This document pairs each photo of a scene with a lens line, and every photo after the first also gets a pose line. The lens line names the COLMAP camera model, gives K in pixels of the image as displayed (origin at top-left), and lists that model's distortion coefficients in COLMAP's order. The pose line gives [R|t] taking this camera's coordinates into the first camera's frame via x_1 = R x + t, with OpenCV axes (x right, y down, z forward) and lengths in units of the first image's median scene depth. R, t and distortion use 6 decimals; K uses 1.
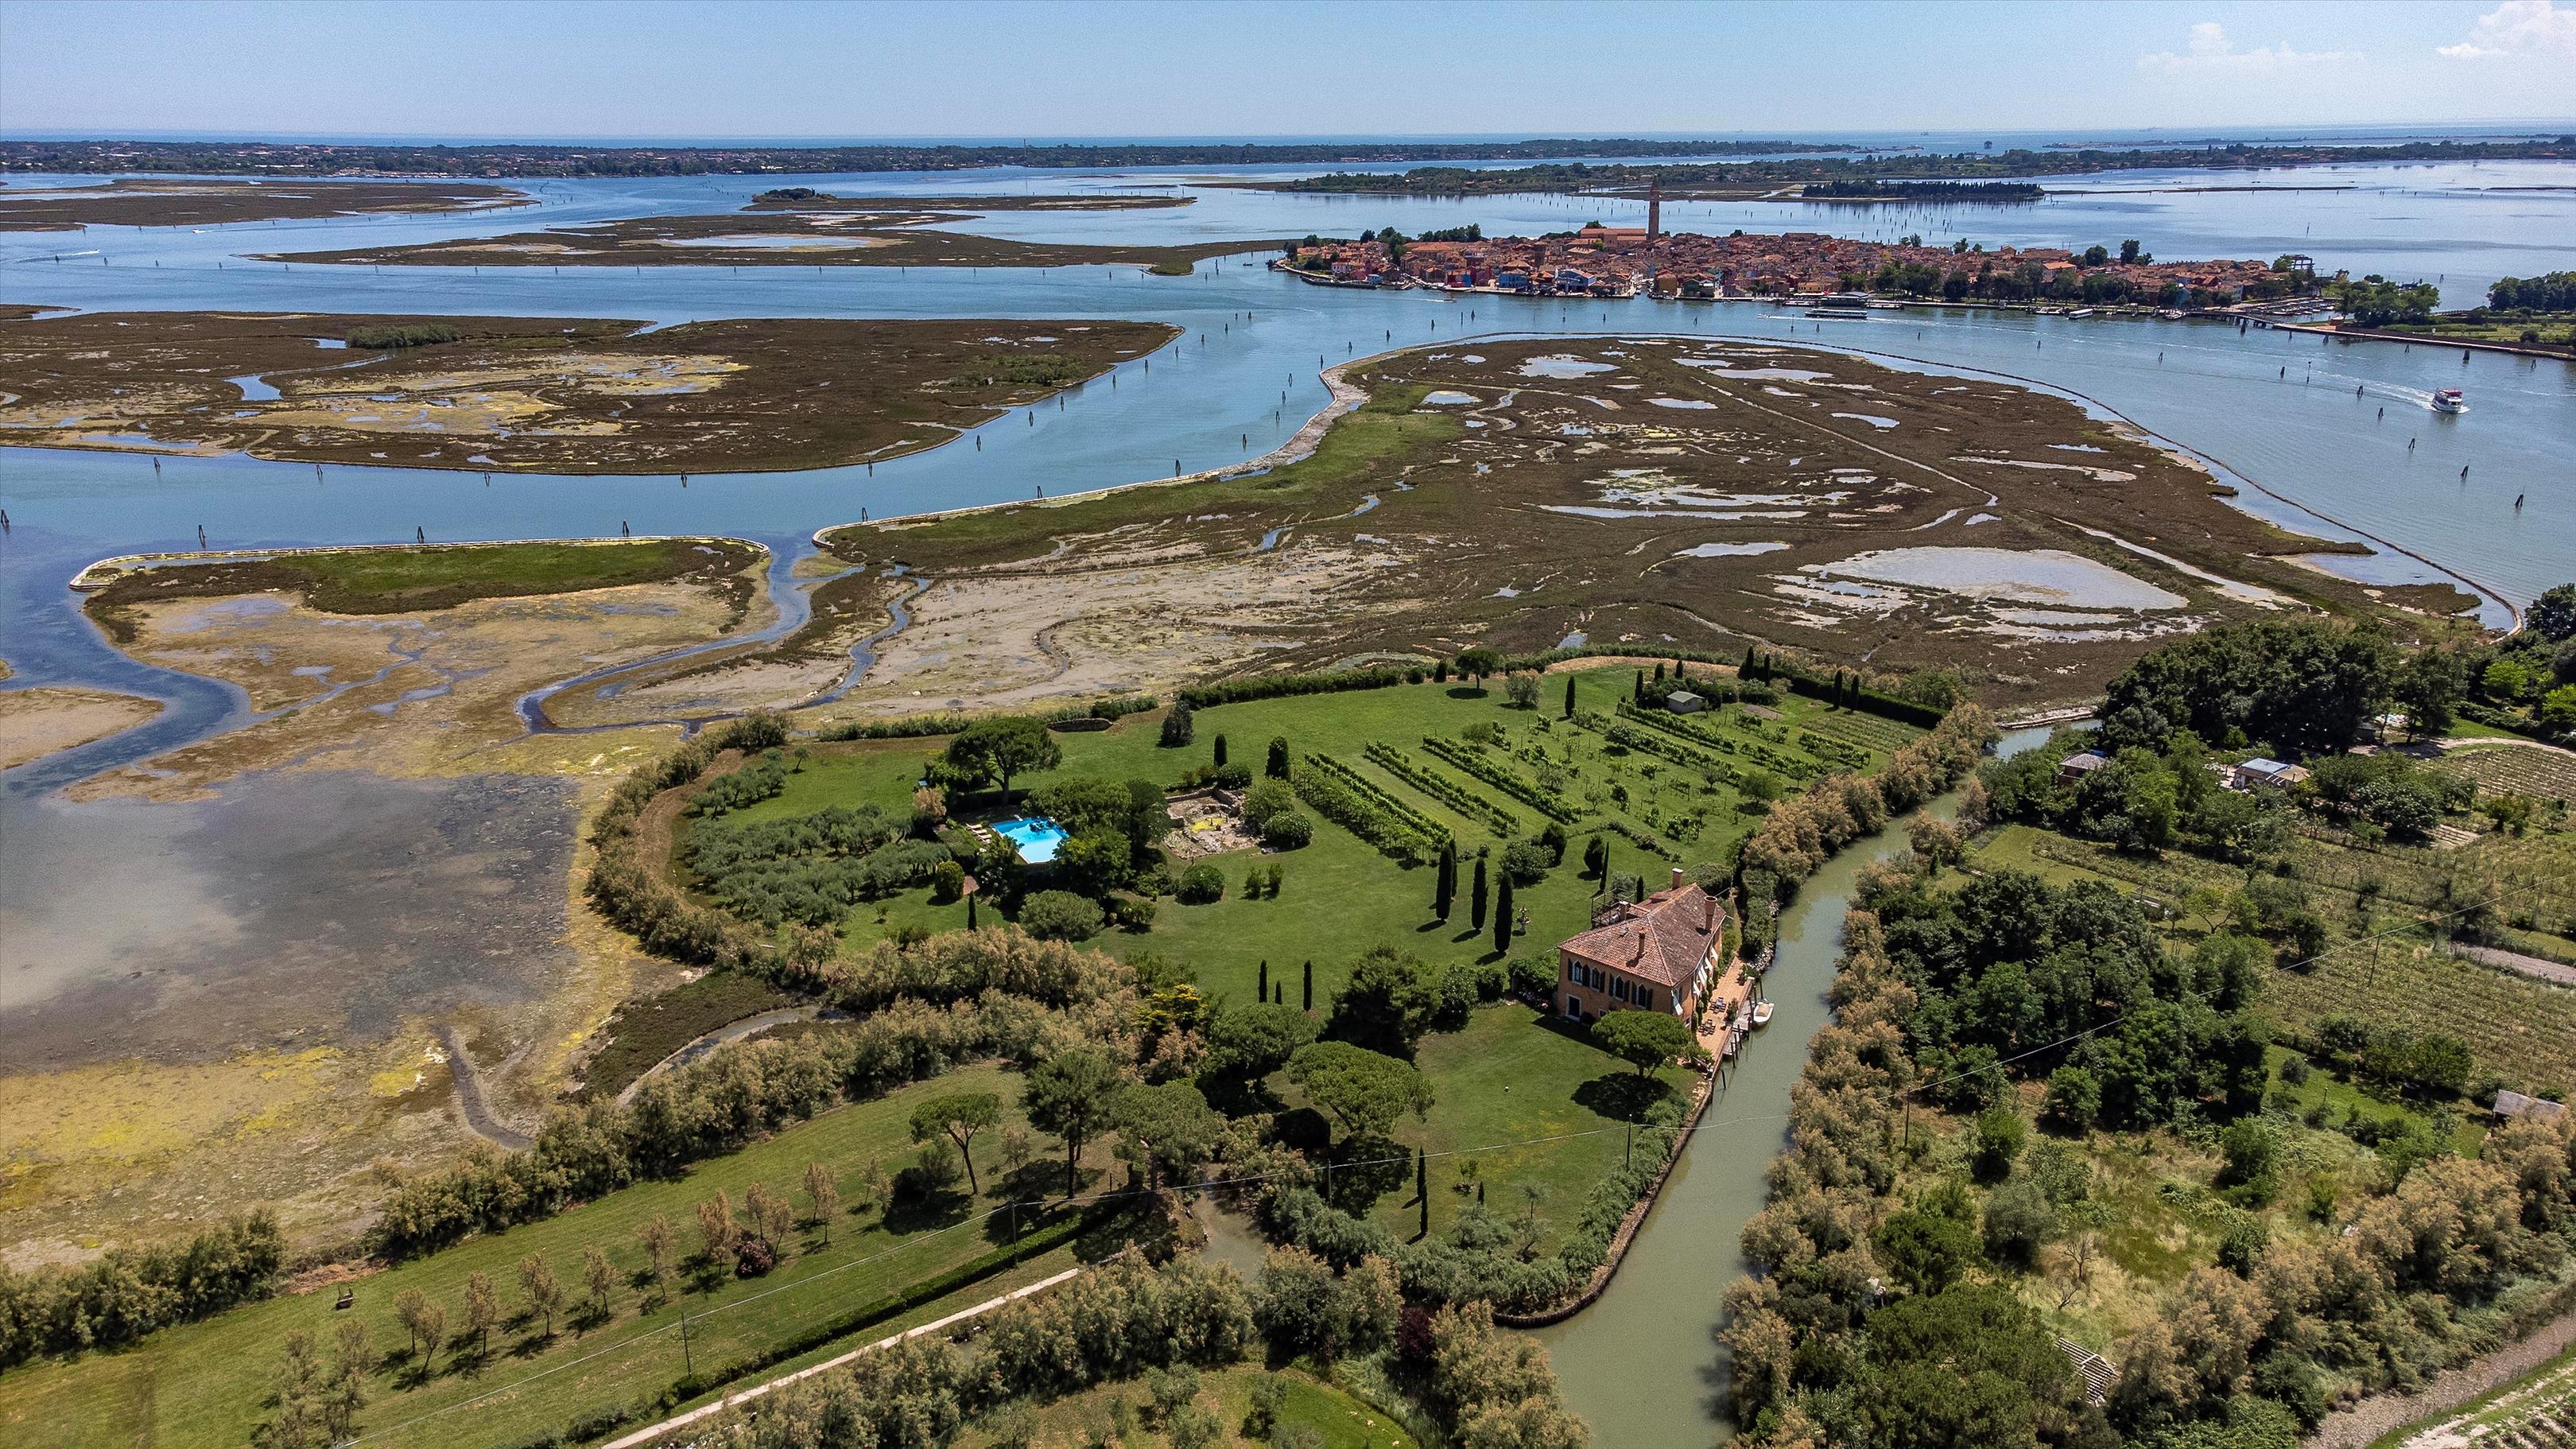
lens RADIAL K [[1956.2, 0, 1288.0], [0, 1956.2, 724.5], [0, 0, 1]] dist [0.049196, 0.013735]
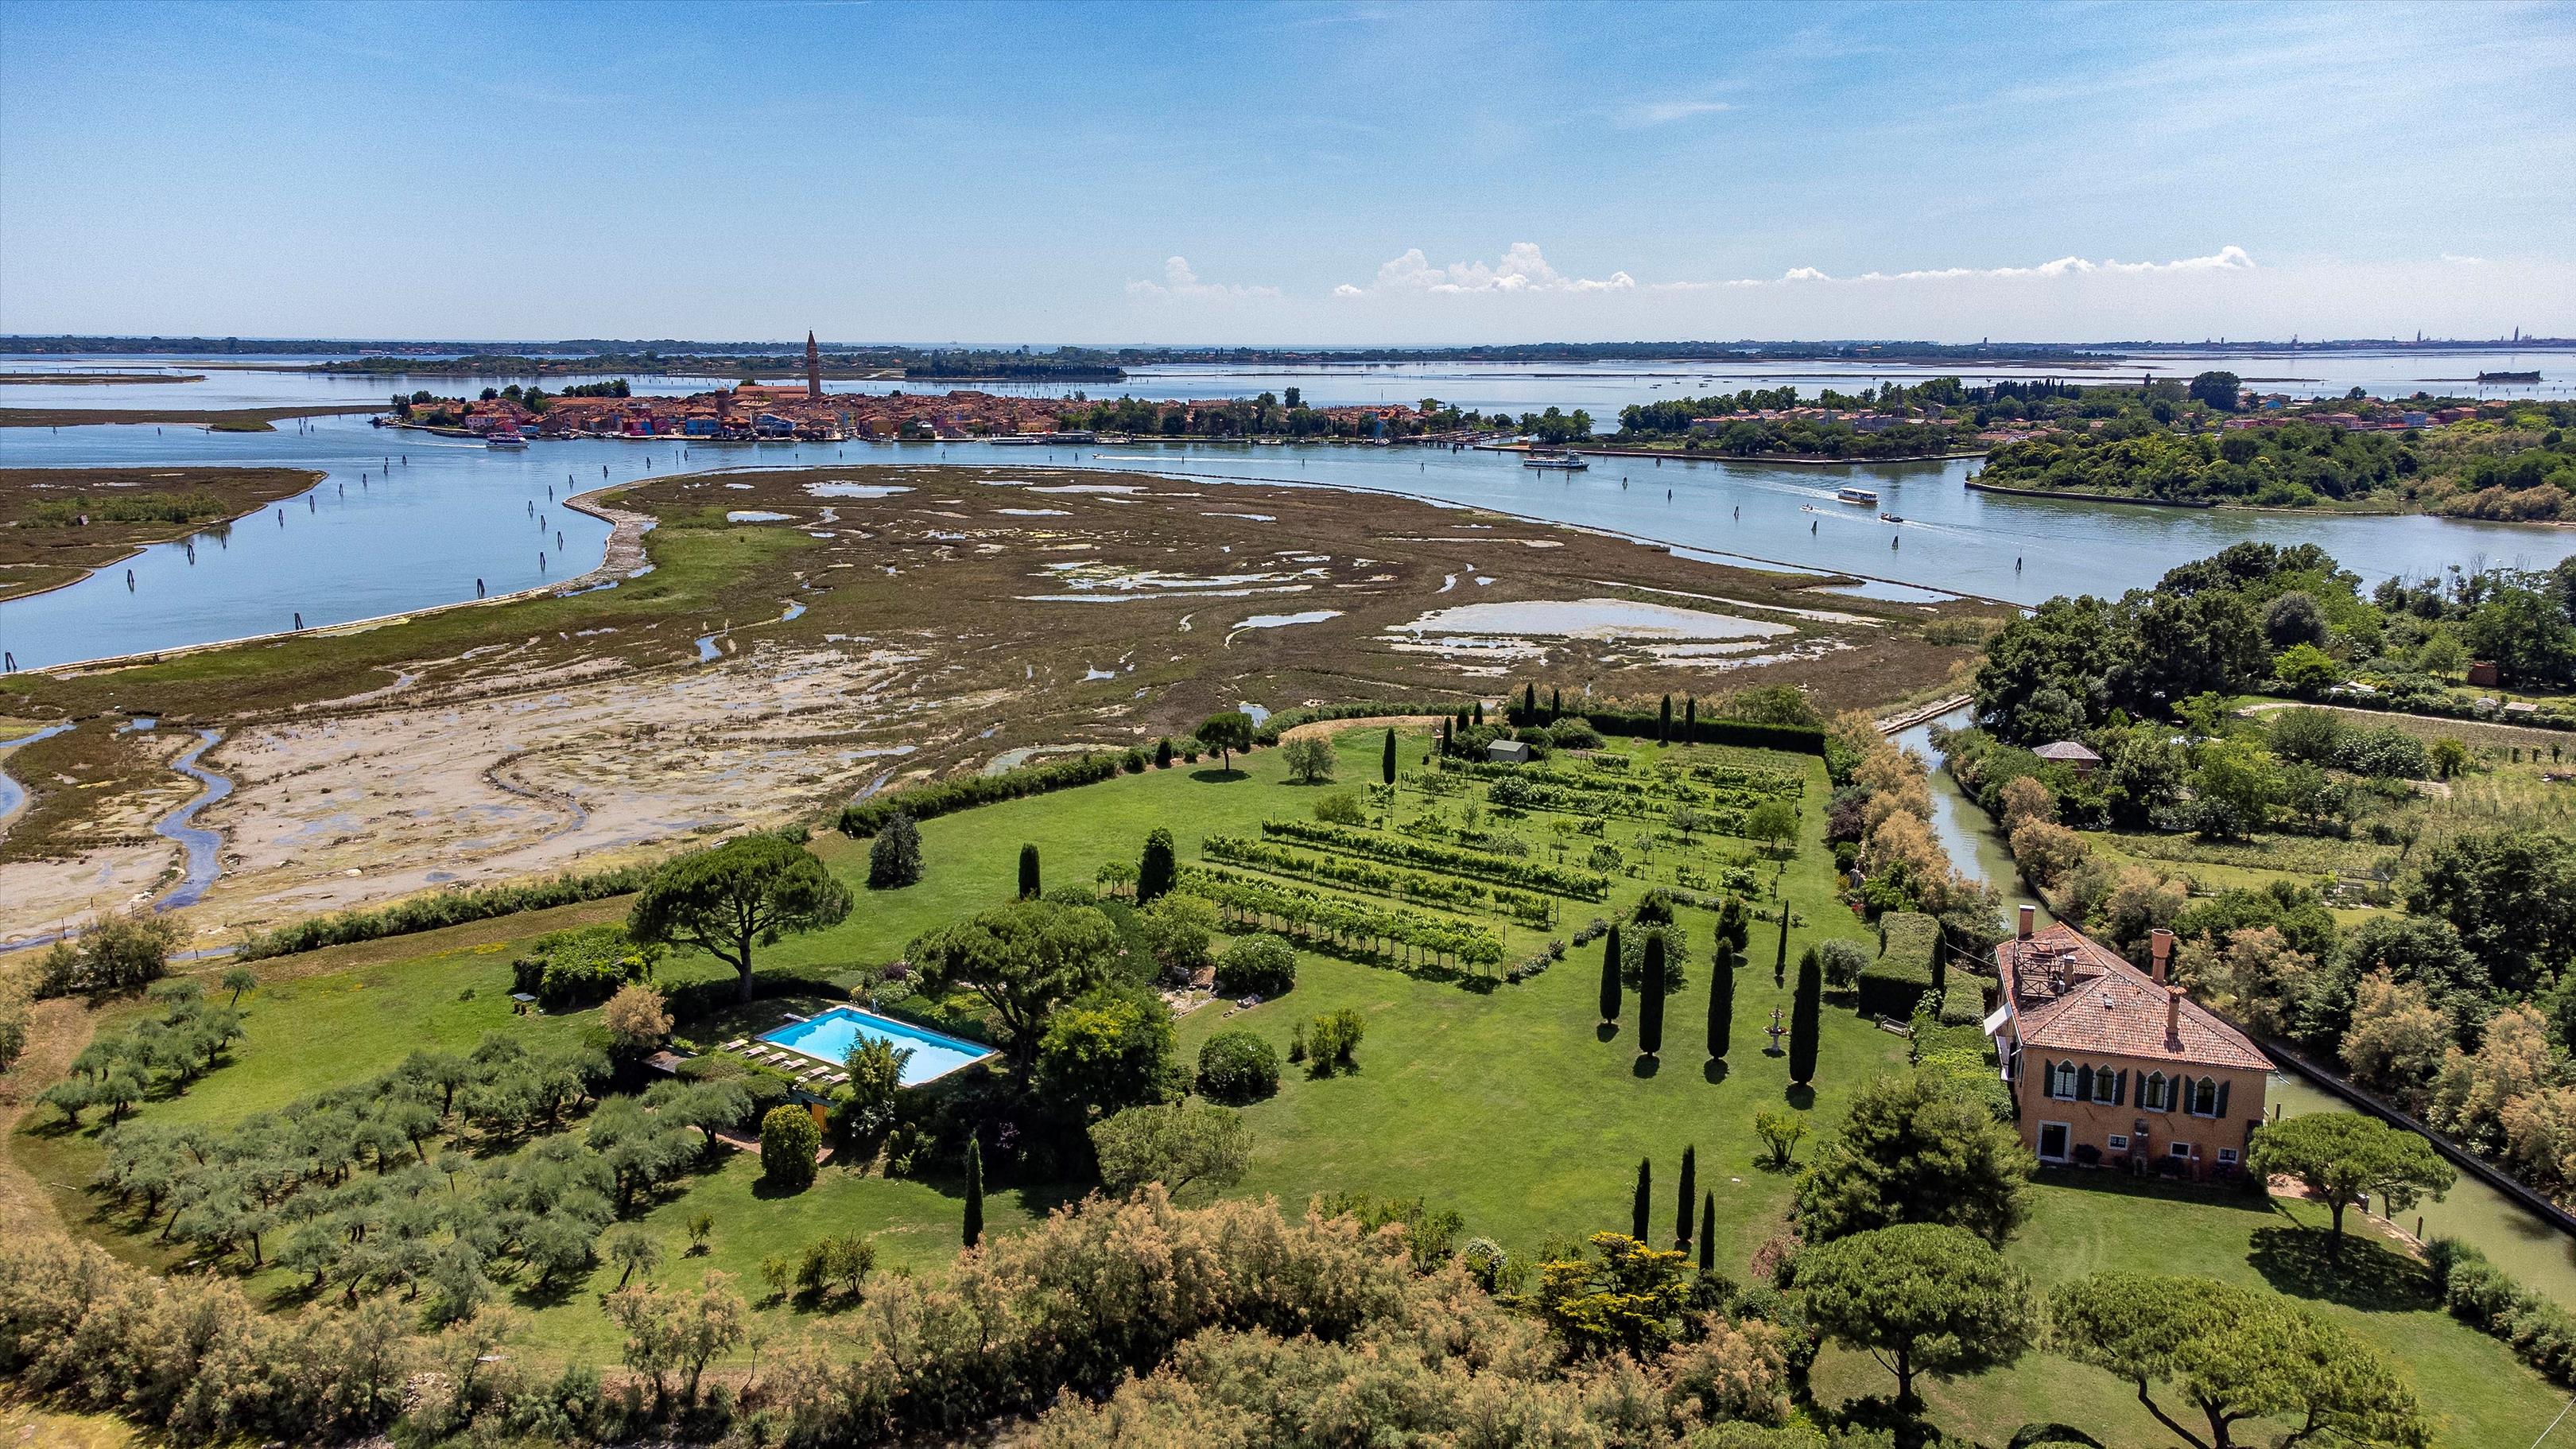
lens RADIAL K [[1956.2, 0, 1288.0], [0, 1956.2, 724.5], [0, 0, 1]] dist [0.049196, 0.013735]
pose [[0.887517, -0.088167, 0.452261, -0.180788], [0.135059, 0.988189, -0.072396, 0.017901], [-0.440537, 0.125335, 0.888942, 0.315130]]
